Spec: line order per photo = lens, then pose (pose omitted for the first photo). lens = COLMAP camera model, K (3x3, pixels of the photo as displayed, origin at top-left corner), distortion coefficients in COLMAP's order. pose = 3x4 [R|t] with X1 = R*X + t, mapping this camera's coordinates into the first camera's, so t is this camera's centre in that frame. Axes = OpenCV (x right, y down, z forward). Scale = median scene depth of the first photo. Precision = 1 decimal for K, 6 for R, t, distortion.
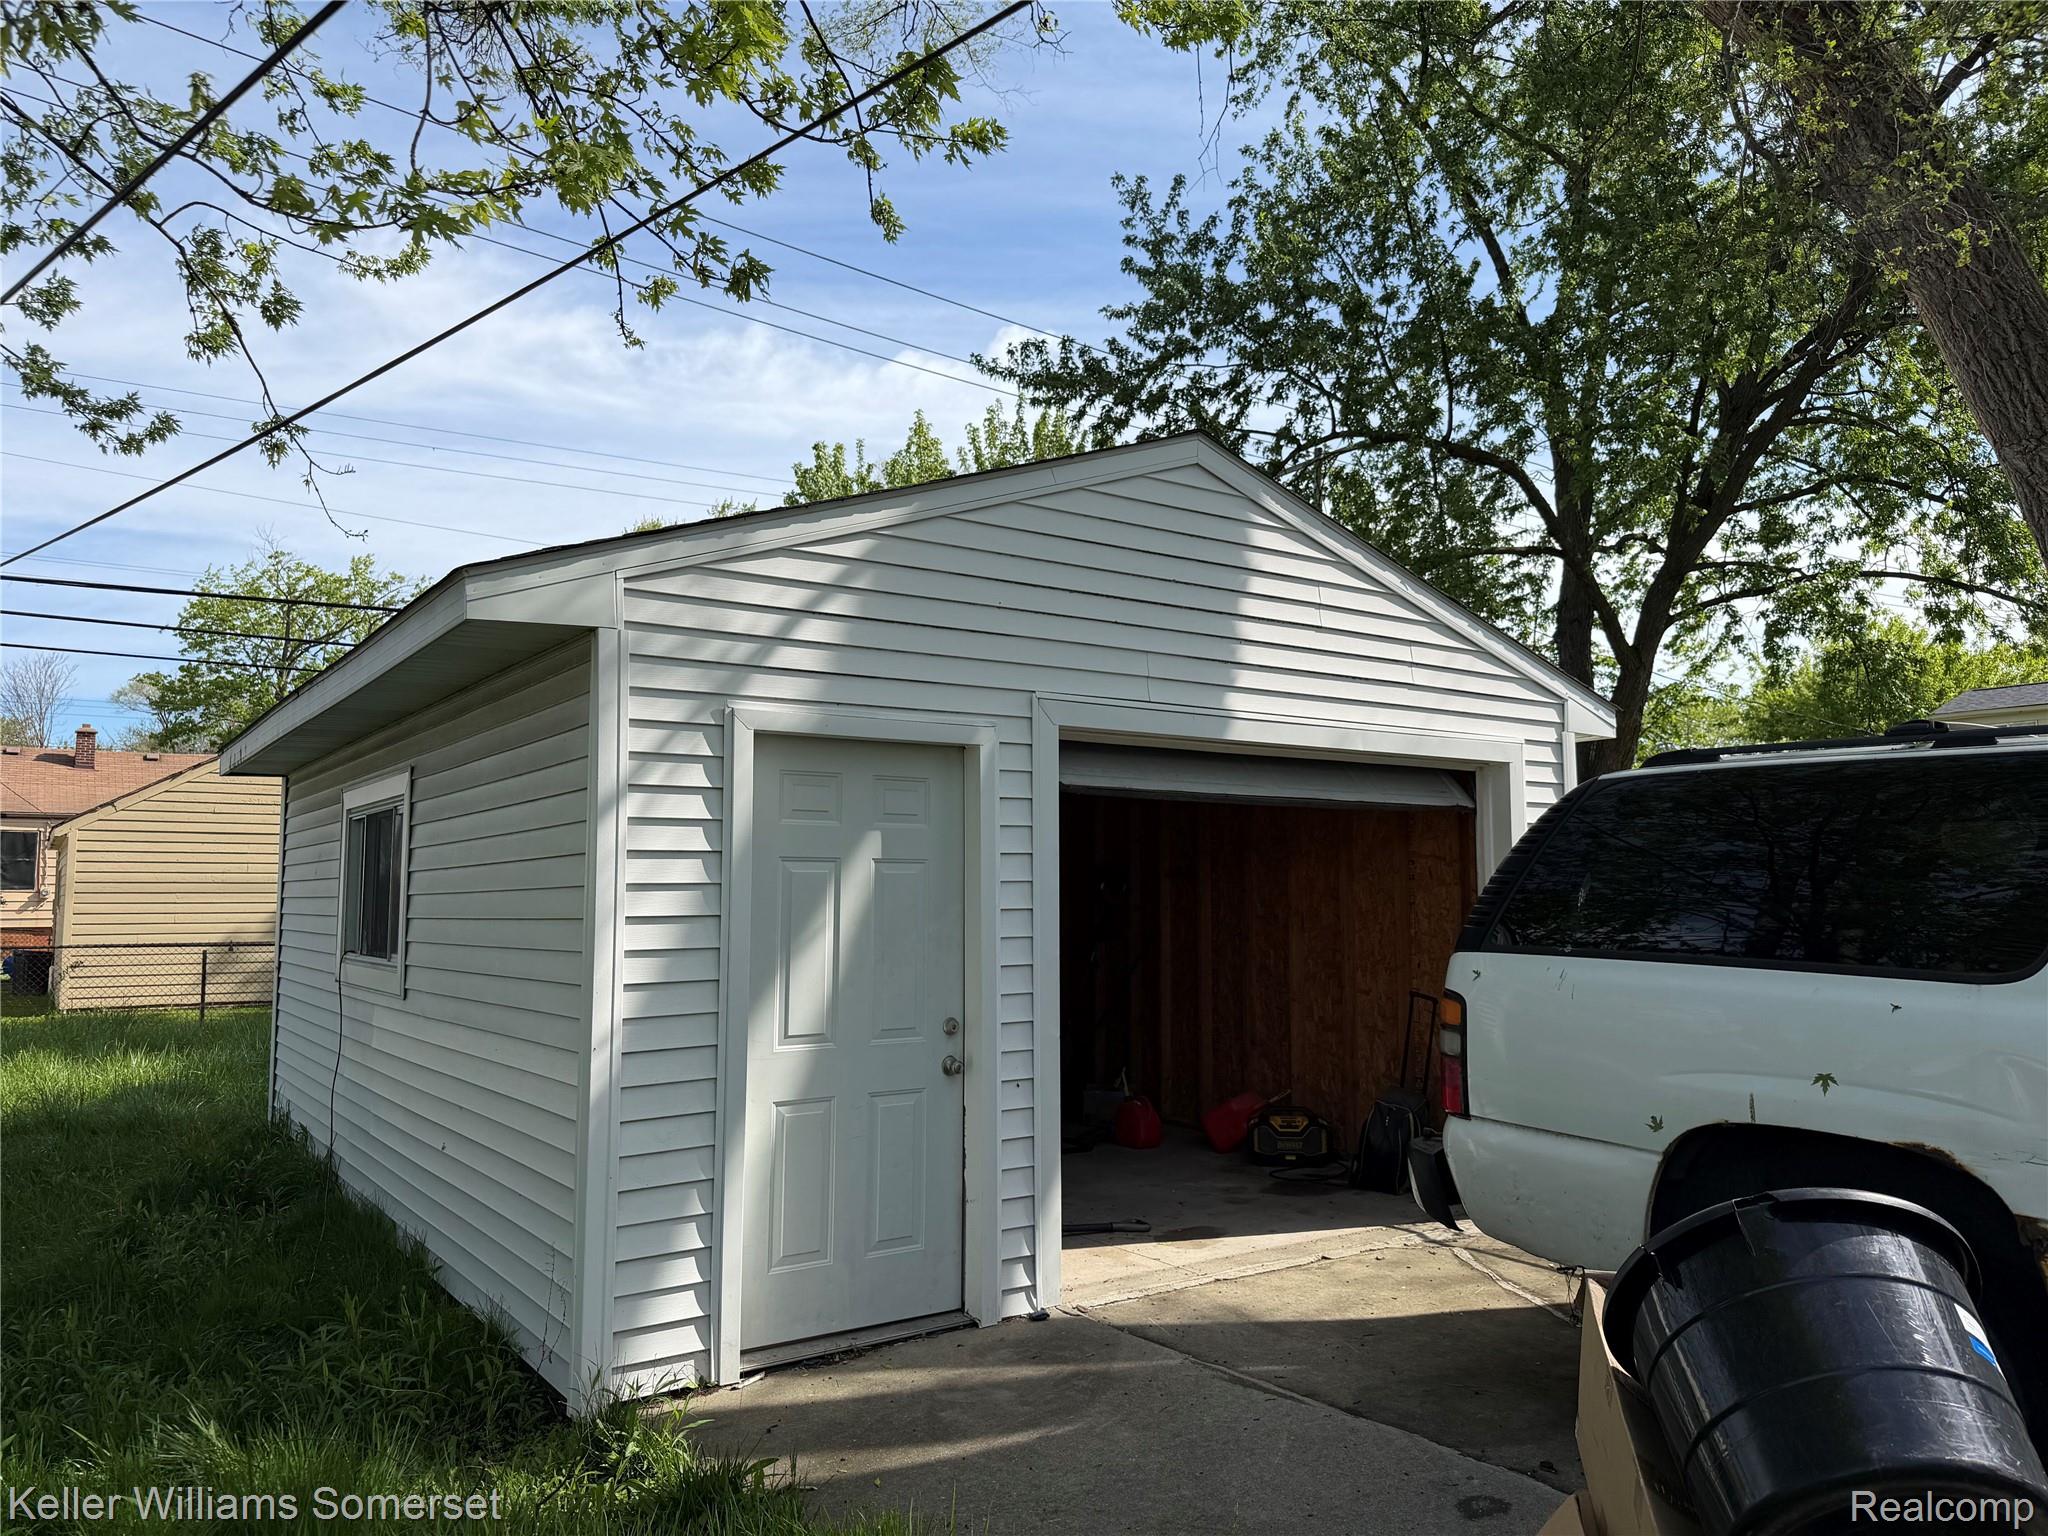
lens RADIAL K [[1422.6, 0, 1031.7], [0, 1422.6, 757.4], [0, 0, 1]] dist [0.023886, -0.012983]
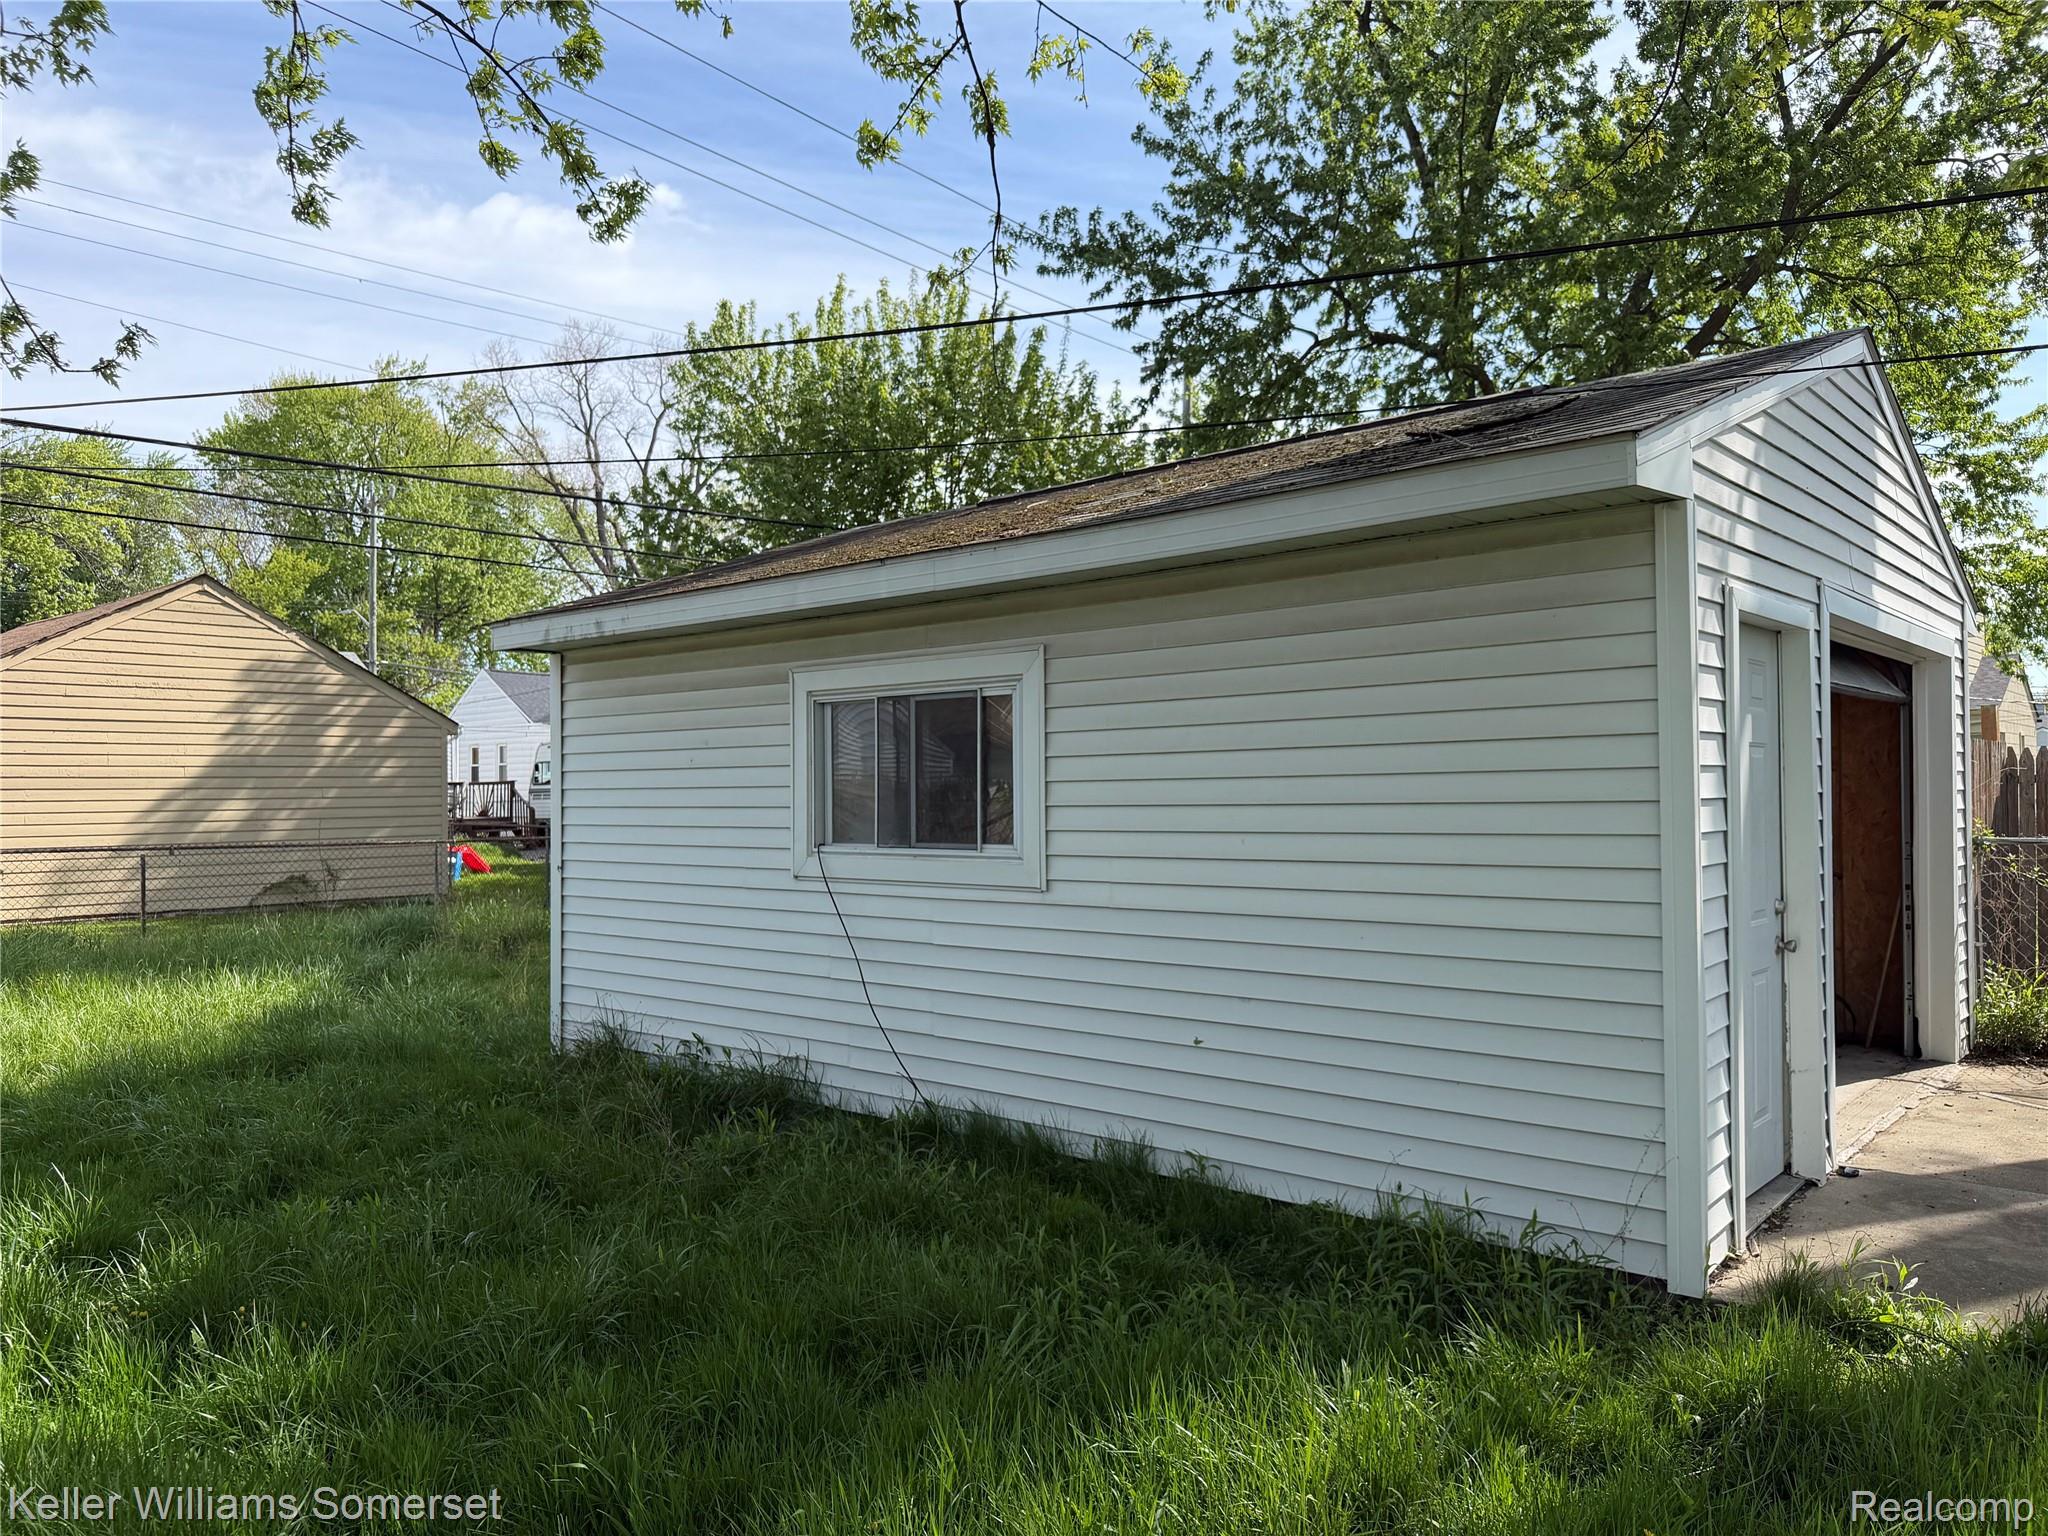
lens RADIAL K [[1422.6, 0, 1027.2], [0, 1422.6, 788.5], [0, 0, 1]] dist [0.023886, -0.012983]
pose [[0.973609, -0.007446, 0.228099, -0.245050], [-0.014926, 0.995250, 0.096196, 0.003464], [-0.227732, -0.097062, 0.968874, 0.037792]]
